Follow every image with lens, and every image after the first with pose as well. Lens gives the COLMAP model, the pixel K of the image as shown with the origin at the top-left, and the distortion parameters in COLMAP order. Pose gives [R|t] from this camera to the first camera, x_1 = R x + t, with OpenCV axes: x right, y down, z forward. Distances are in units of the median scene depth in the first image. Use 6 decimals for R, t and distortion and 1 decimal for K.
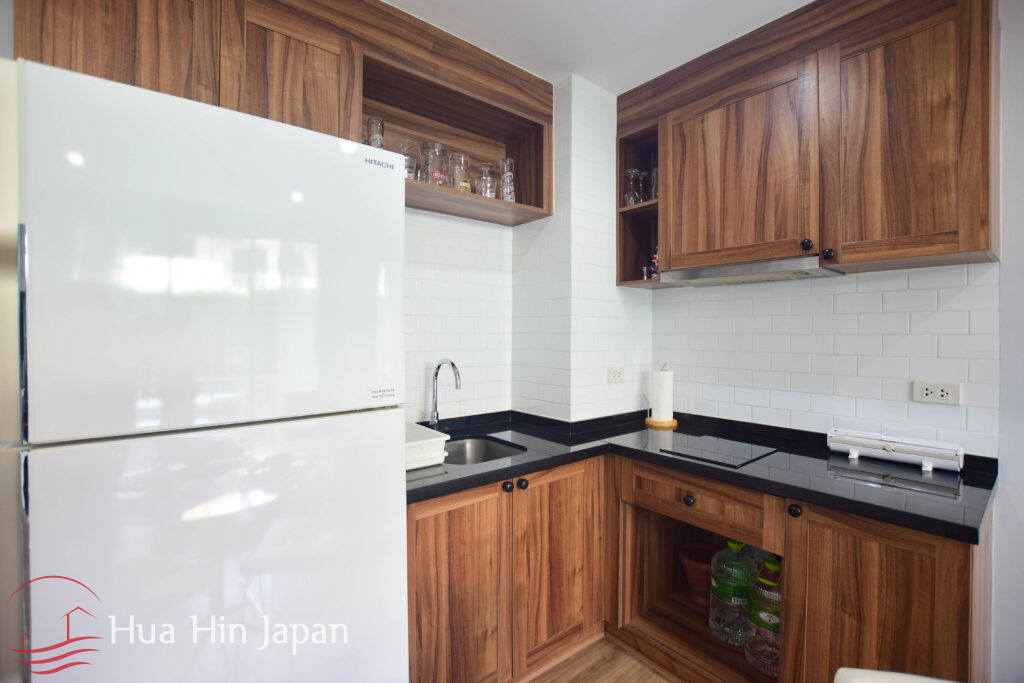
lens RADIAL K [[450.9, 0, 498.9], [0, 450.9, 335.5], [0, 0, 1]] dist [-0.030456, 0.000977]
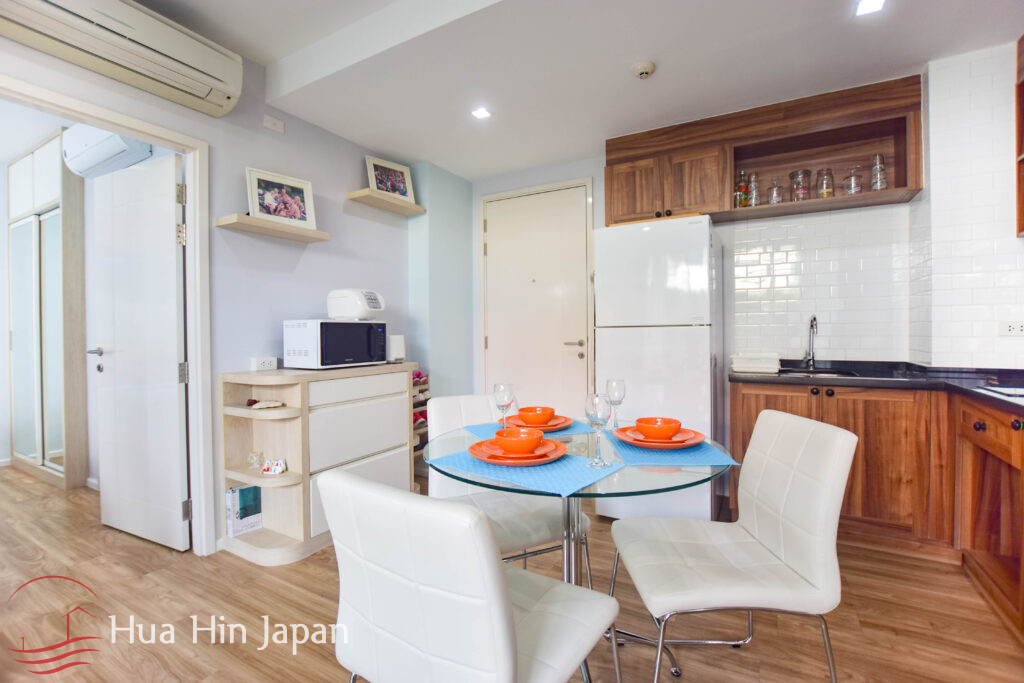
lens RADIAL K [[450.9, 0, 498.9], [0, 450.9, 335.5], [0, 0, 1]] dist [-0.030456, 0.000977]
pose [[0.344608, 0.003702, -0.938739, 0.973106], [0.001473, 0.999989, 0.004484, 0.123728], [0.938746, -0.002928, 0.344598, -0.490573]]
